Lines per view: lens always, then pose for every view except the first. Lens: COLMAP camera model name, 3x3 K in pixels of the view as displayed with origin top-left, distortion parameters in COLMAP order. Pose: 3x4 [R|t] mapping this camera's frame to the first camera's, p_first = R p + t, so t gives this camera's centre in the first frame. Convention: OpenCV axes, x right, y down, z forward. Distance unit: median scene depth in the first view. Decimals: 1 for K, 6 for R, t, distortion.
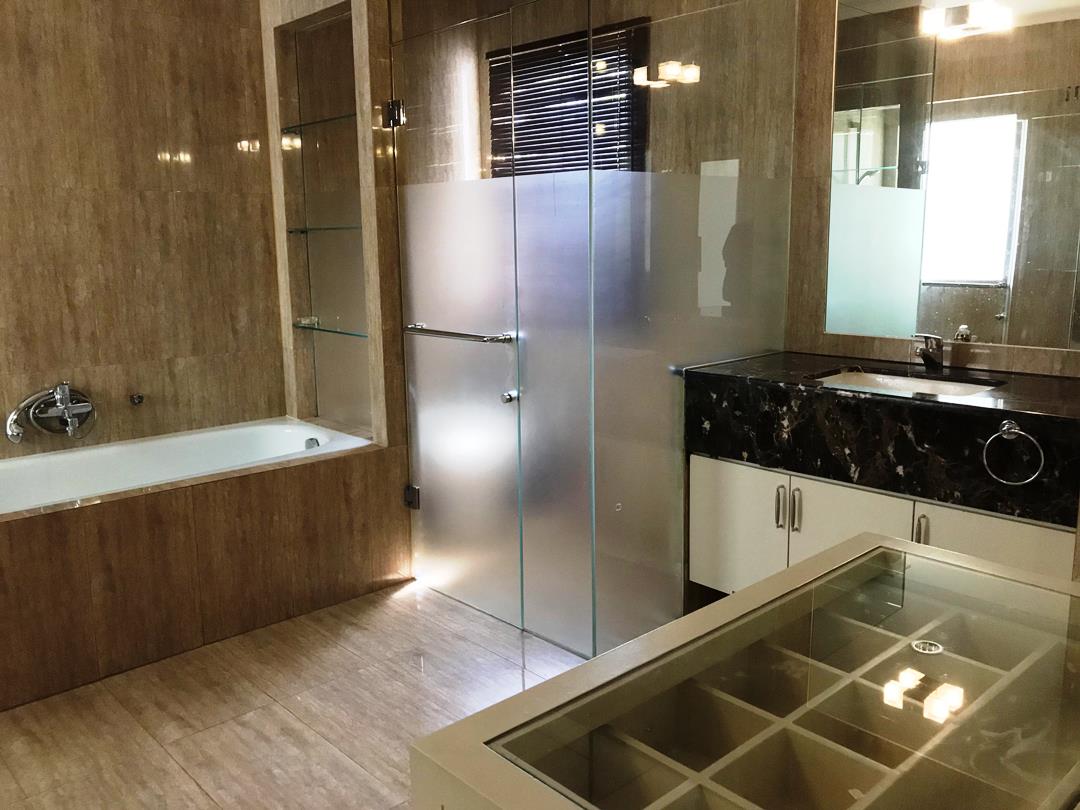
lens RADIAL K [[882.7, 0, 541.7], [0, 882.7, 385.7], [0, 0, 1]] dist [0.009922, -0.006316]
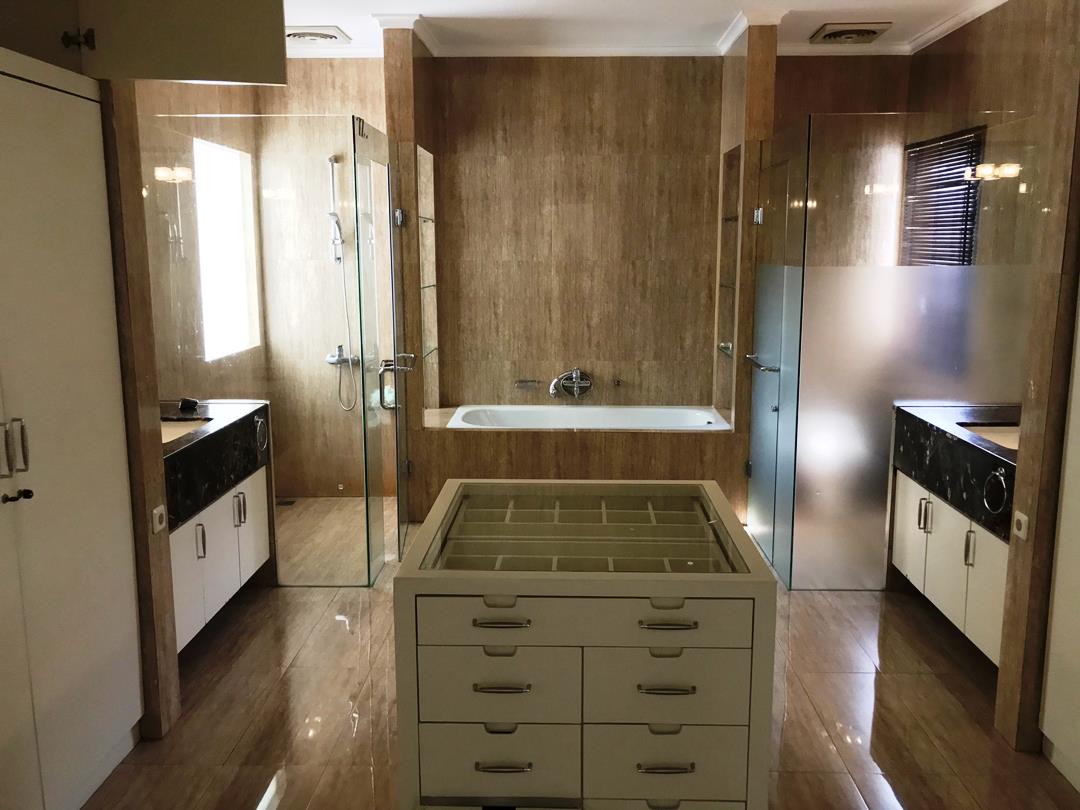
lens RADIAL K [[882.7, 0, 541.7], [0, 882.7, 385.7], [0, 0, 1]] dist [0.009922, -0.006316]
pose [[0.709511, 0.120019, -0.694398, 0.612674], [-0.120666, 0.991528, 0.048083, -0.042570], [0.694286, 0.049675, 0.717983, -0.315772]]
